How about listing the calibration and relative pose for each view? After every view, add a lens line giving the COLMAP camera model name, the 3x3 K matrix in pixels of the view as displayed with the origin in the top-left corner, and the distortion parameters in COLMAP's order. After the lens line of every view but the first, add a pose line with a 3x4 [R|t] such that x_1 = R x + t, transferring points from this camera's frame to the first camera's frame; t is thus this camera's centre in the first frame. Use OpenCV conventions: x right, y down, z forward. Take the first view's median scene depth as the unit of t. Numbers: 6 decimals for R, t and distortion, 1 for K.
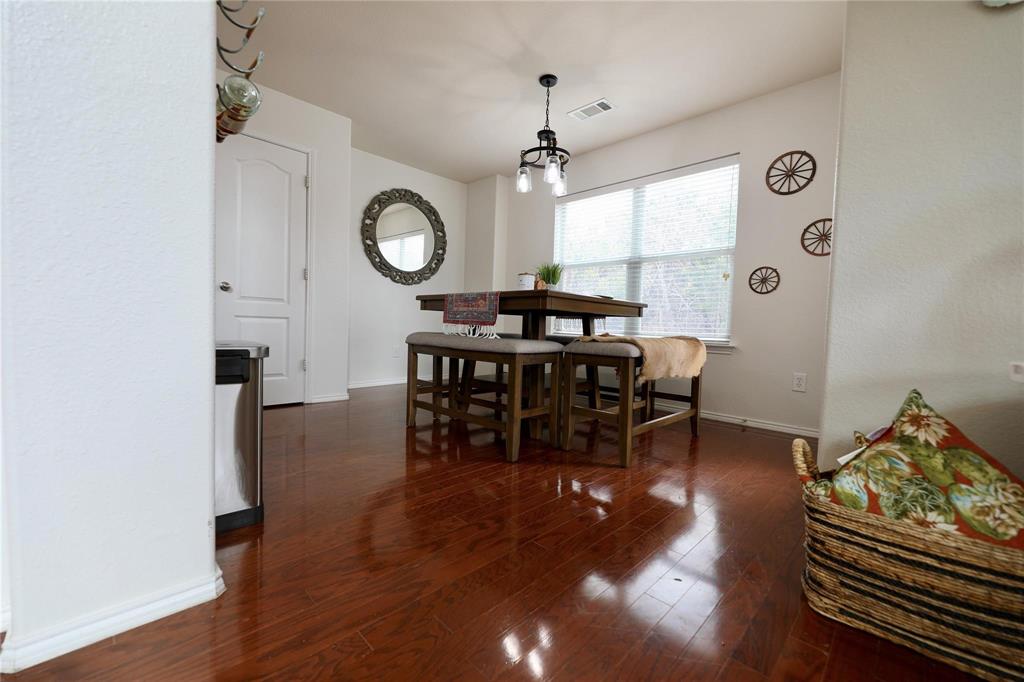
lens RADIAL K [[410.7, 0, 535.9], [0, 410.7, 341.9], [0, 0, 1]] dist [-0.000746, -0.000003]
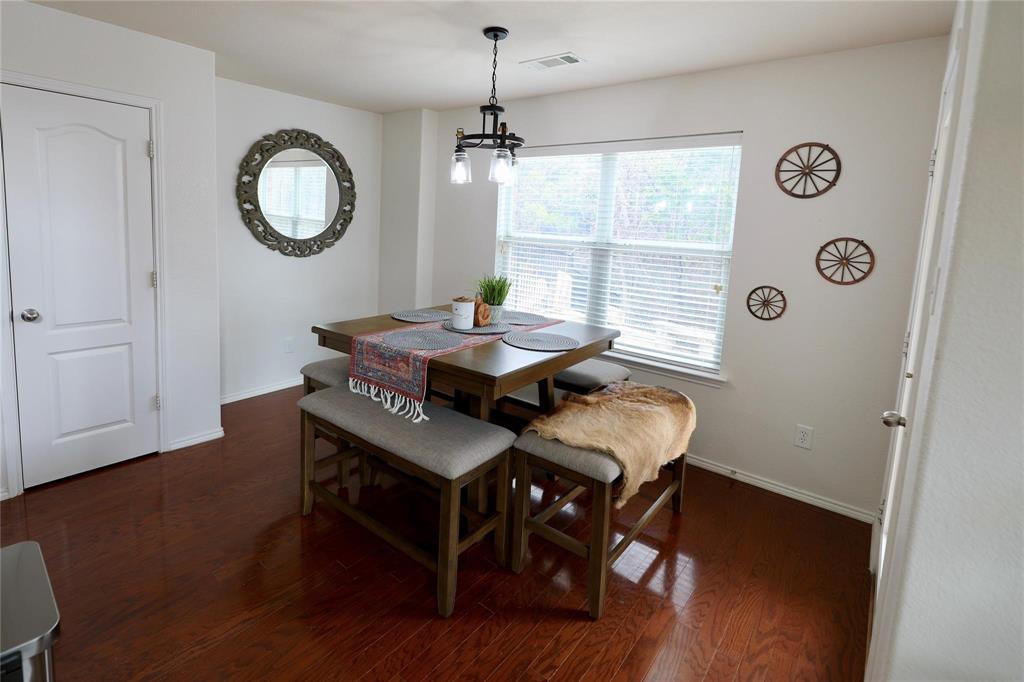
lens RADIAL K [[508.8, 0, 512.0], [0, 508.8, 341.0], [0, 0, 1]] dist [0.000817, -0.000318]
pose [[0.996772, 0.006498, 0.080022, -0.007618], [-0.012400, 0.997220, 0.073477, -0.137550], [-0.079322, -0.074232, 0.994081, 0.060382]]
